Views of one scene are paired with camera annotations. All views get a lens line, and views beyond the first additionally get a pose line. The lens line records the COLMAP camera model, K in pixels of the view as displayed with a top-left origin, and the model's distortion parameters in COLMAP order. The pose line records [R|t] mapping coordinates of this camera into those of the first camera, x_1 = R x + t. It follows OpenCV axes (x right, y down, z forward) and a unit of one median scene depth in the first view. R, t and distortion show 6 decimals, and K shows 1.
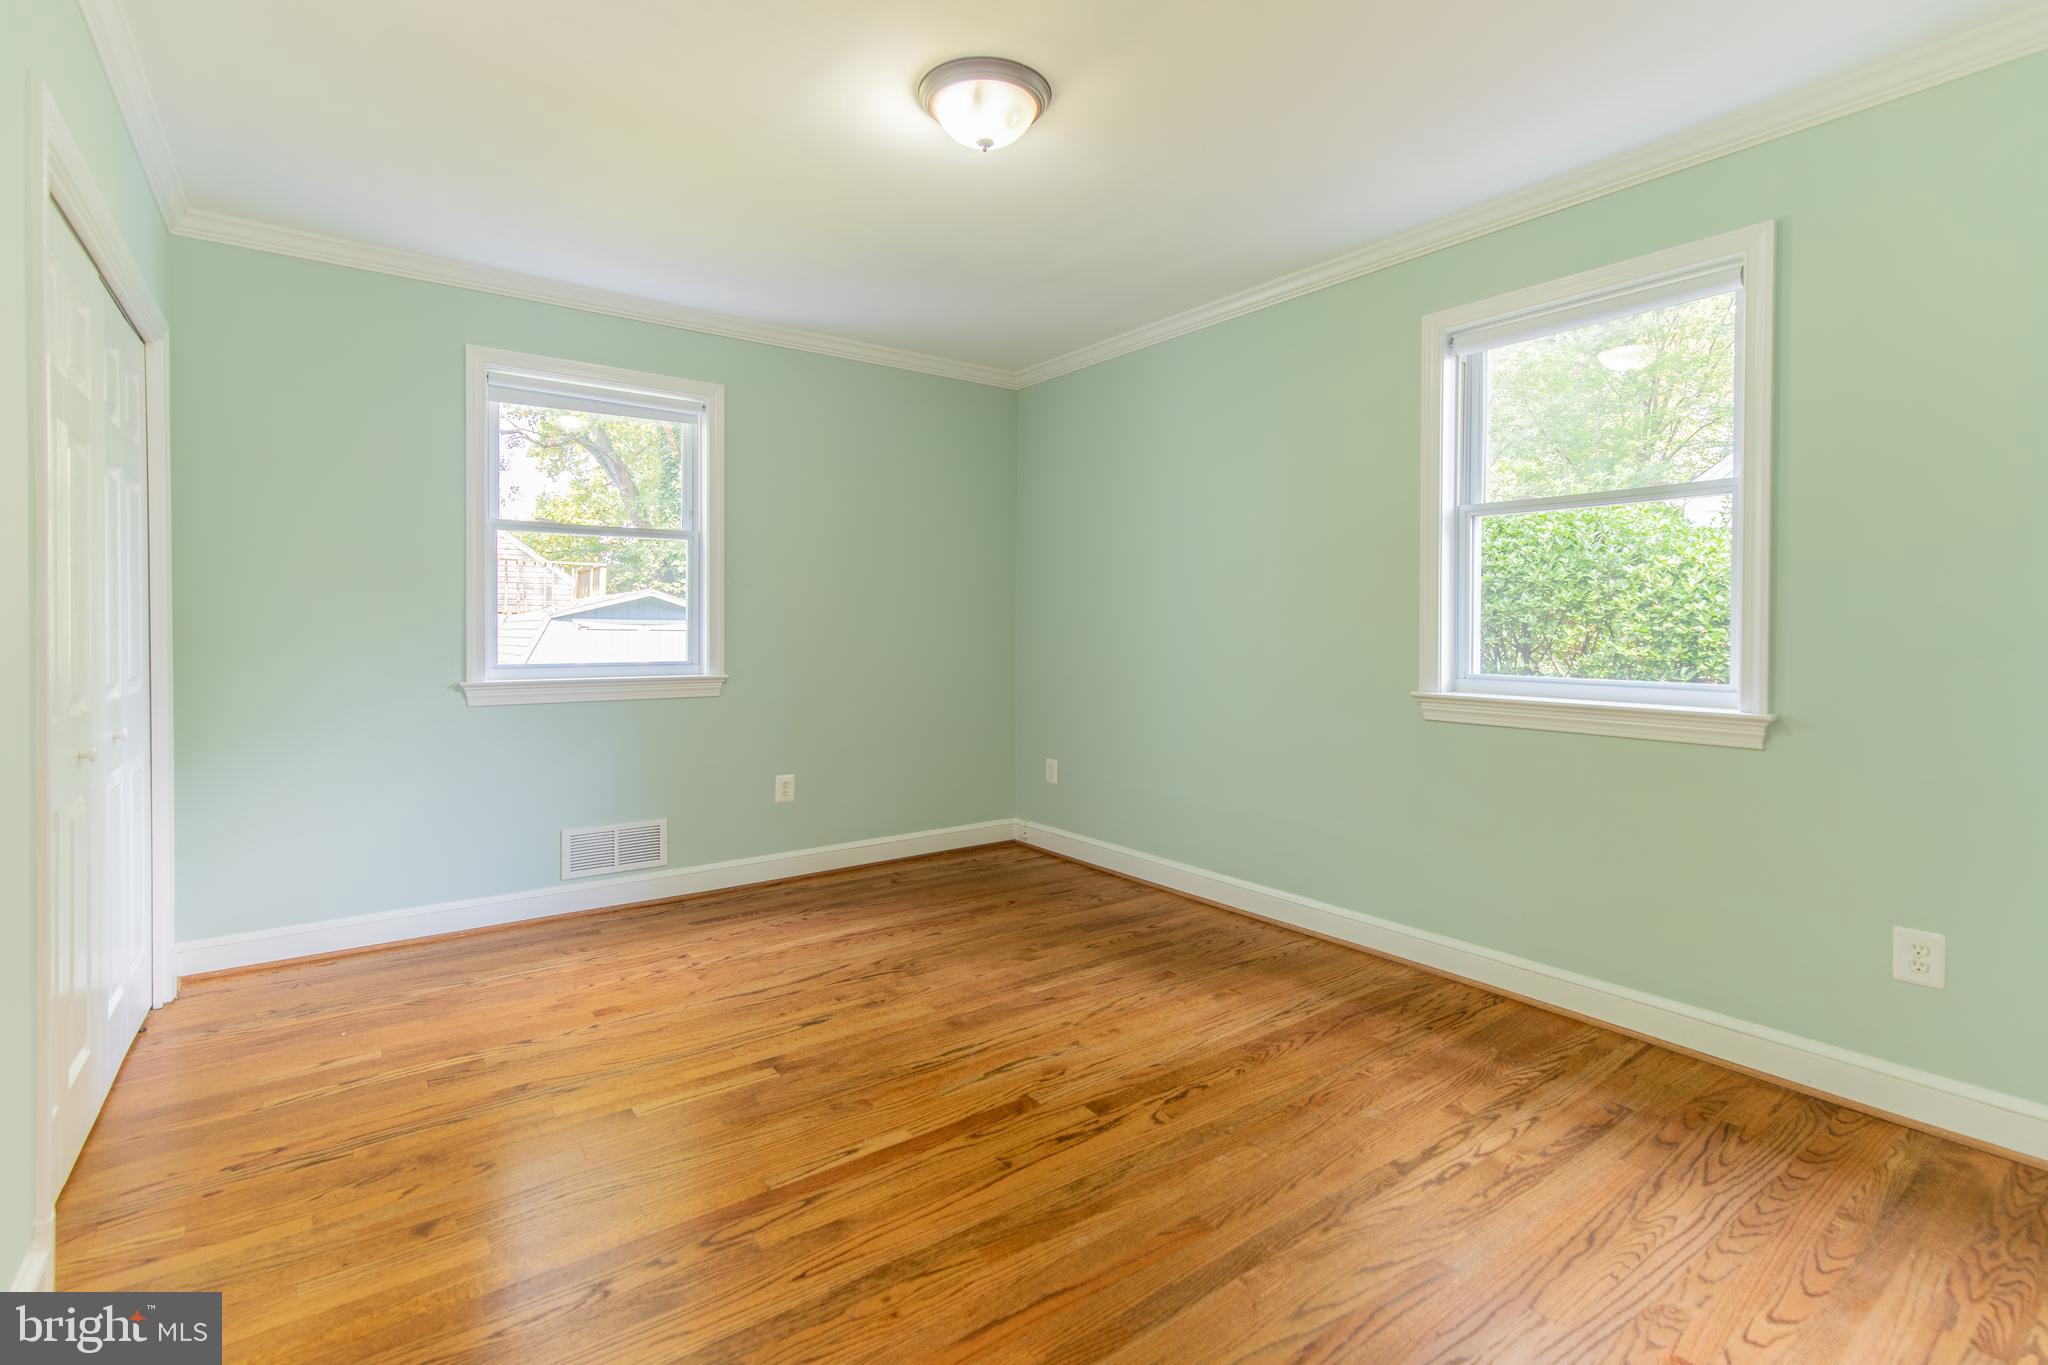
lens RADIAL K [[954.5, 0, 1025.1], [0, 954.5, 641.0], [0, 0, 1]] dist [0.015622, -0.000479]
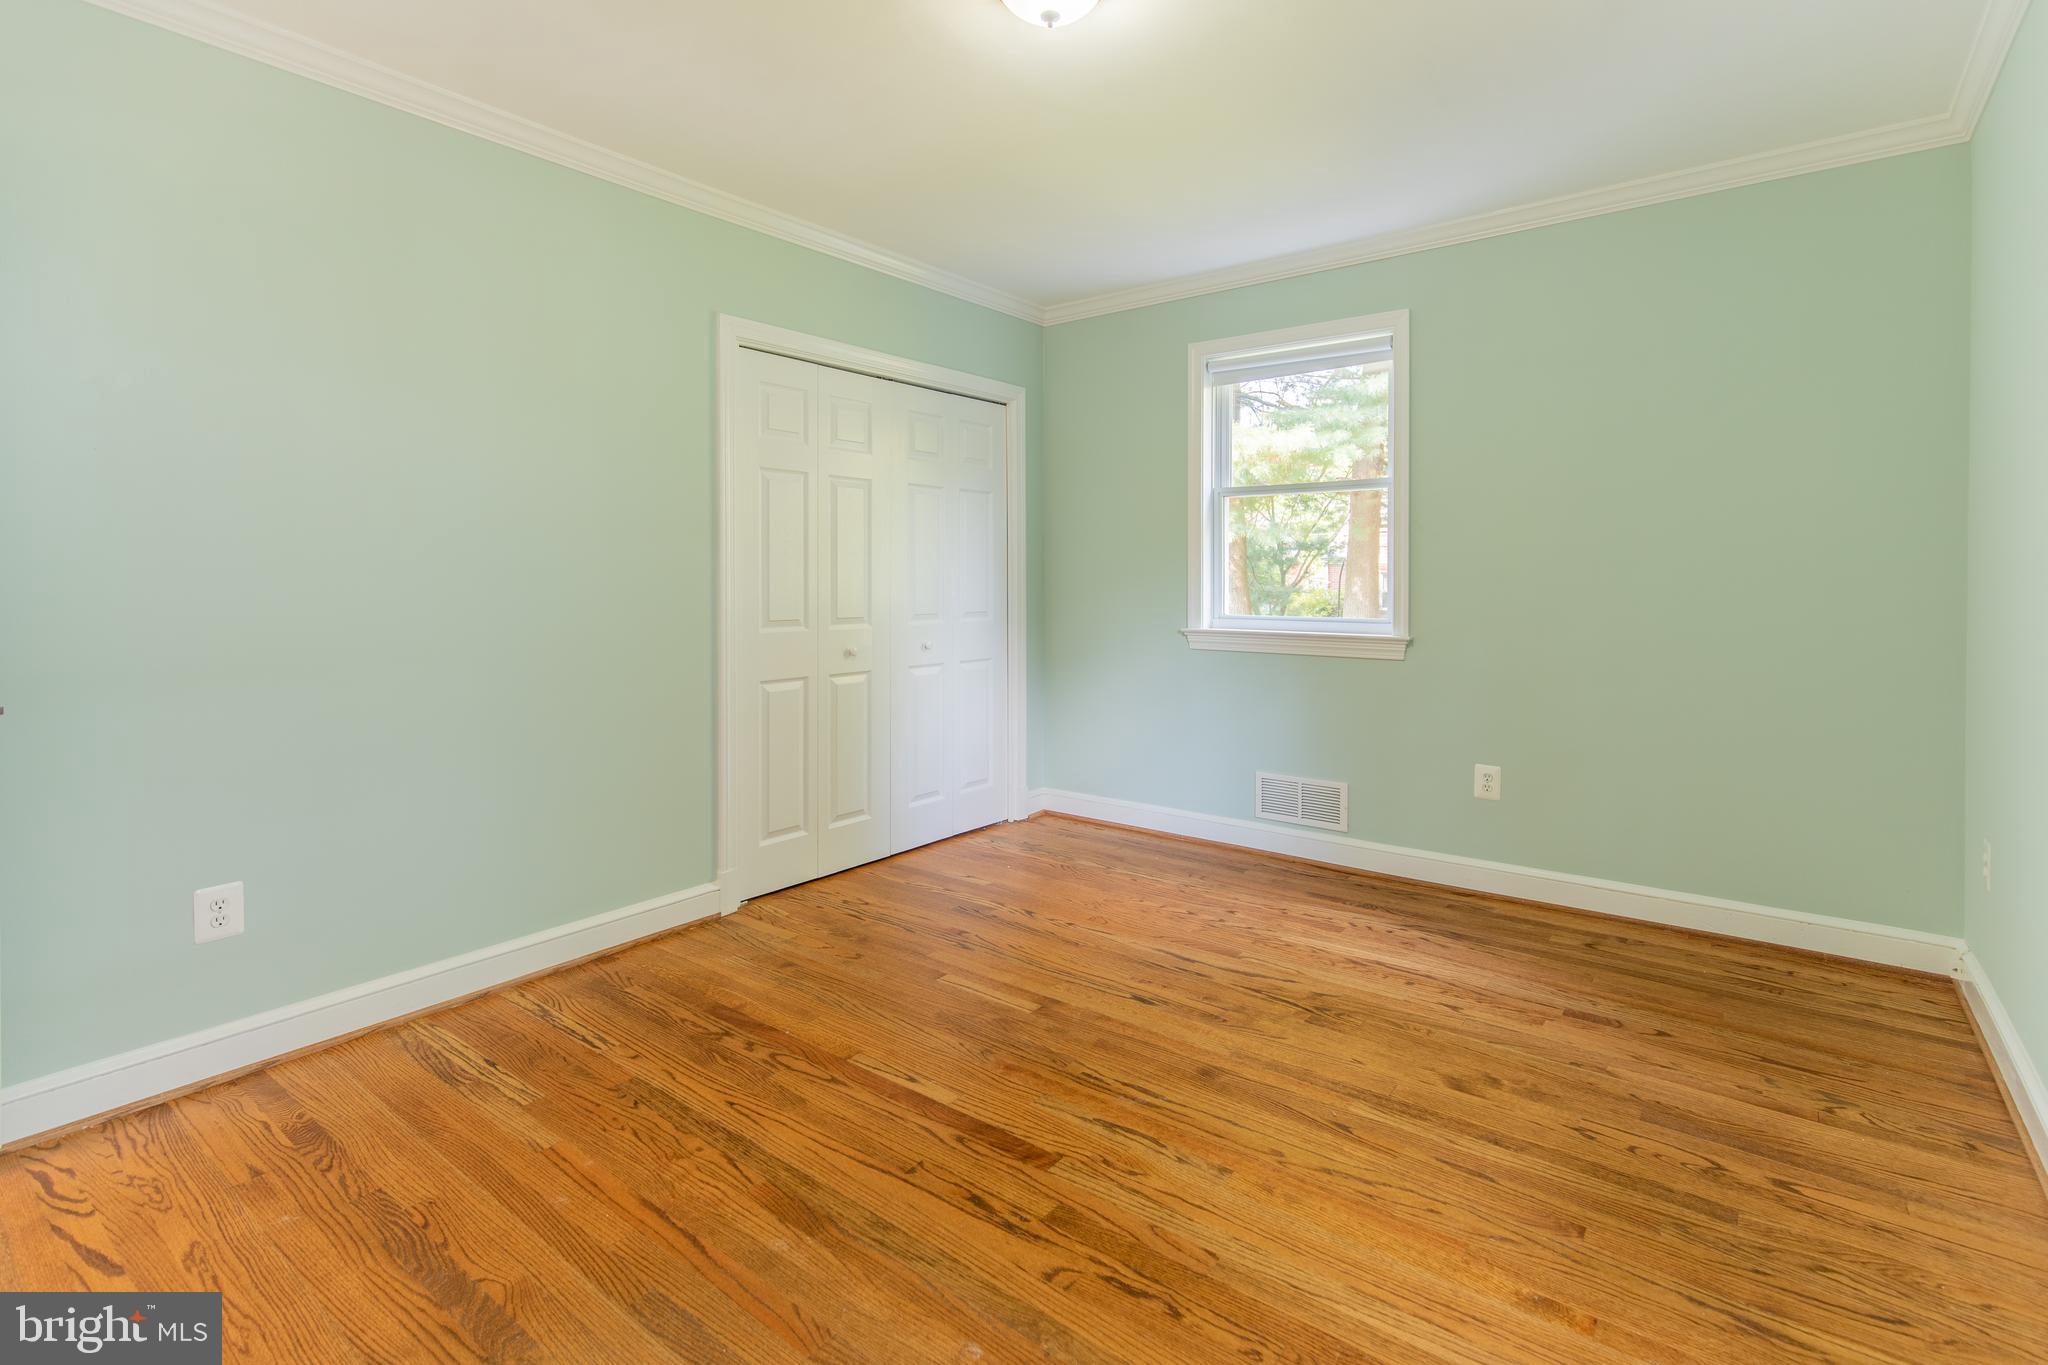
lens RADIAL K [[962.1, 0, 1045.5], [0, 962.1, 600.1], [0, 0, 1]] dist [0.008723, -0.001473]
pose [[0.284522, 0.019917, -0.958462, 0.640829], [-0.016727, 0.999735, 0.015810, -0.009789], [0.958523, 0.011534, 0.284780, 0.617420]]
